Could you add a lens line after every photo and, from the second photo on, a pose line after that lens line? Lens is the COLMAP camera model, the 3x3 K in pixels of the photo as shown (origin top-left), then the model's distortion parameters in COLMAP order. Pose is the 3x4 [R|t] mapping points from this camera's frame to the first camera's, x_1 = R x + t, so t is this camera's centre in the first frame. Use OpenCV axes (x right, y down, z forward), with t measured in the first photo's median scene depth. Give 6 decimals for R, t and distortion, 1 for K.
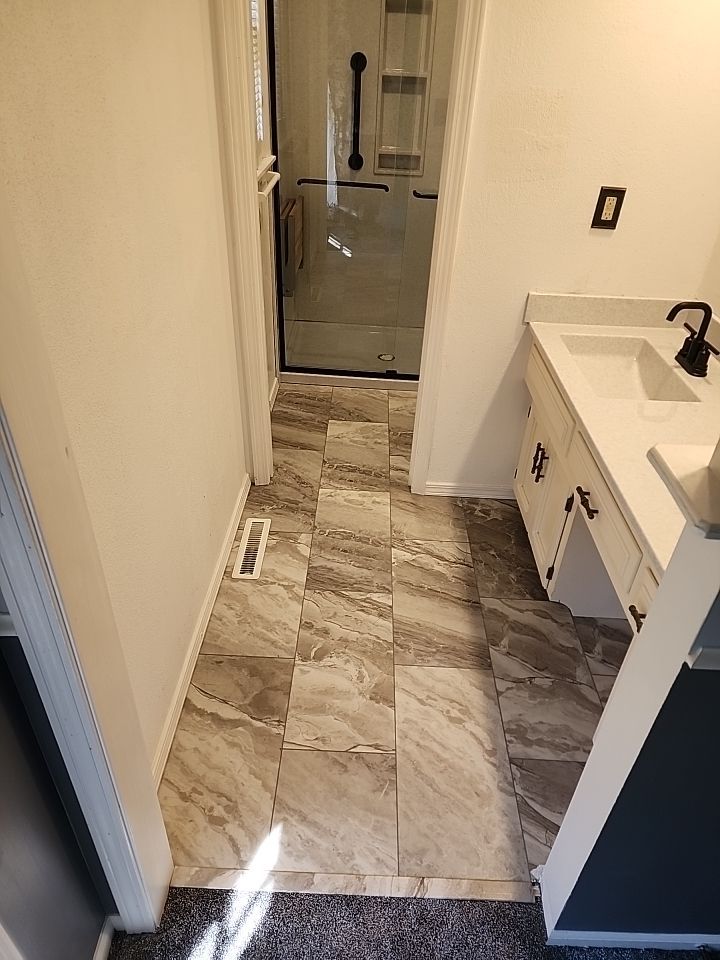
lens RADIAL K [[641.3, 0, 373.3], [0, 641.3, 479.2], [0, 0, 1]] dist [0.088748, -0.083556]
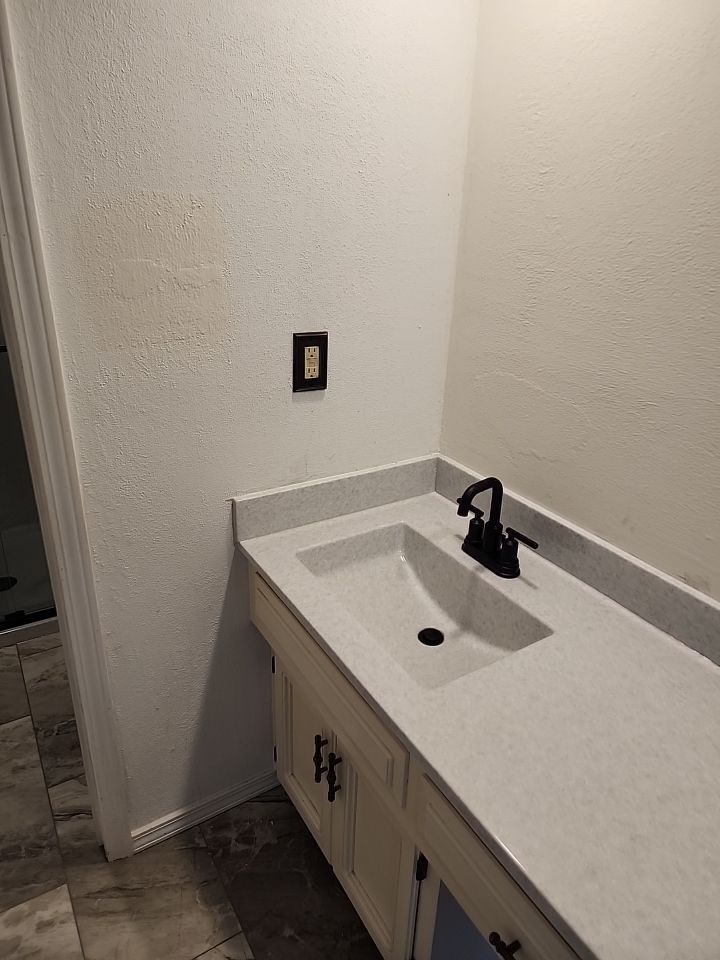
lens RADIAL K [[641.3, 0, 372.1], [0, 641.3, 472.5], [0, 0, 1]] dist [0.088748, -0.083556]
pose [[0.838705, -0.236183, 0.490704, 0.072248], [0.309653, 0.948048, -0.072945, -0.260716], [-0.447983, 0.213127, 0.868267, 0.465077]]
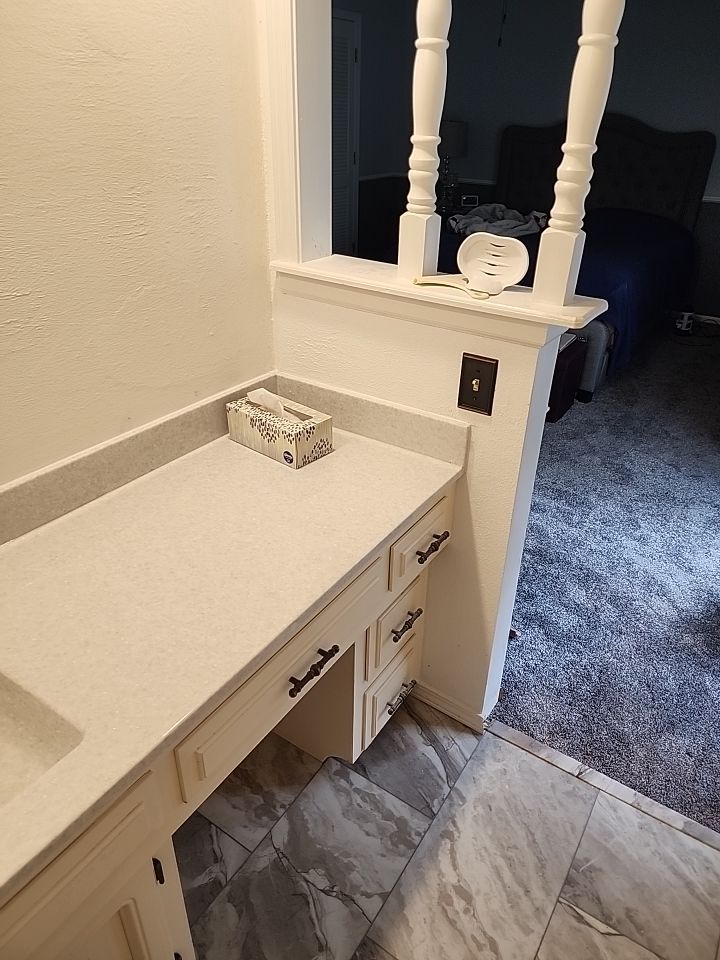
lens RADIAL K [[641.3, 0, 368.5], [0, 641.3, 474.9], [0, 0, 1]] dist [0.088748, -0.083556]
pose [[-0.838161, -0.330366, 0.433986, 0.046858], [0.250308, 0.473961, 0.844220, -0.506647], [-0.484594, 0.816222, -0.314563, 0.844660]]
